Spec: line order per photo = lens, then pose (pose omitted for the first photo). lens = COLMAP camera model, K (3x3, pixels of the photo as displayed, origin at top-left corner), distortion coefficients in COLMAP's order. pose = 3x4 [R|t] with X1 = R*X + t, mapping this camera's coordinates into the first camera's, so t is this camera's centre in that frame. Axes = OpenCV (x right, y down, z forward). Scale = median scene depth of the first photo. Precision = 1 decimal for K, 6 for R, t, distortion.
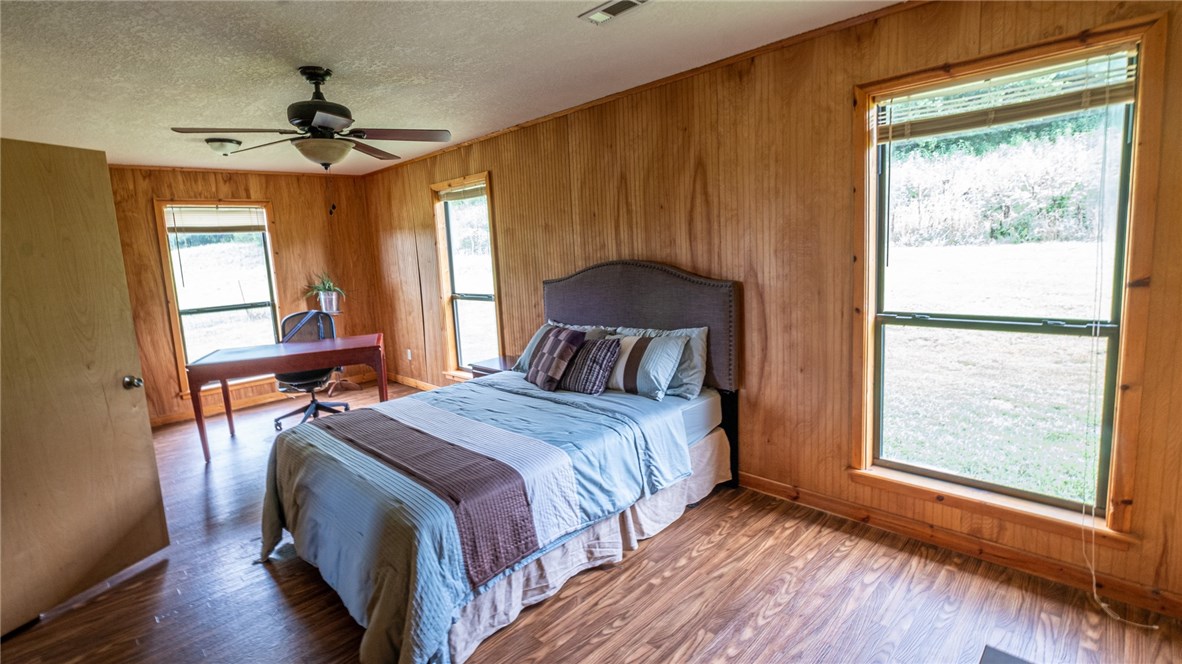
lens RADIAL K [[541.0, 0, 591.0], [0, 541.0, 332.0], [0, 0, 1]] dist [-0.001221, -0.000048]
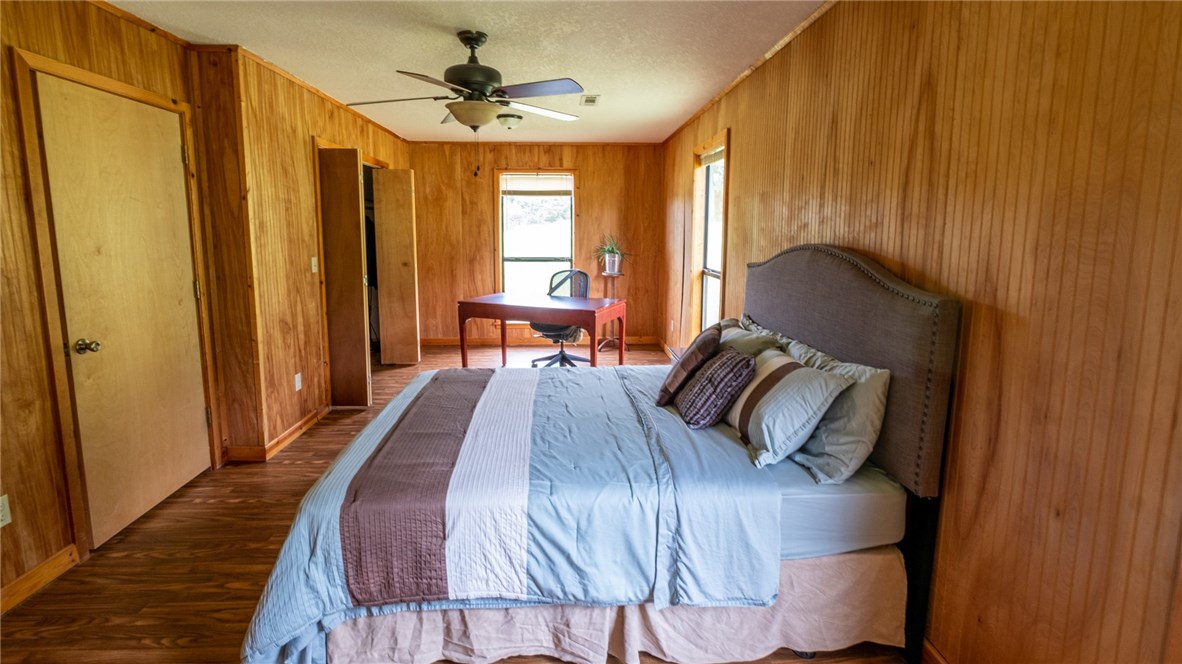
lens RADIAL K [[529.4, 0, 588.3], [0, 529.4, 297.5], [0, 0, 1]] dist [-0.000448, -0.000003]
pose [[0.736794, 0.145129, -0.660358, 0.343518], [-0.149473, 0.987488, 0.050250, -0.066735], [0.659388, 0.061682, 0.749268, 0.374102]]
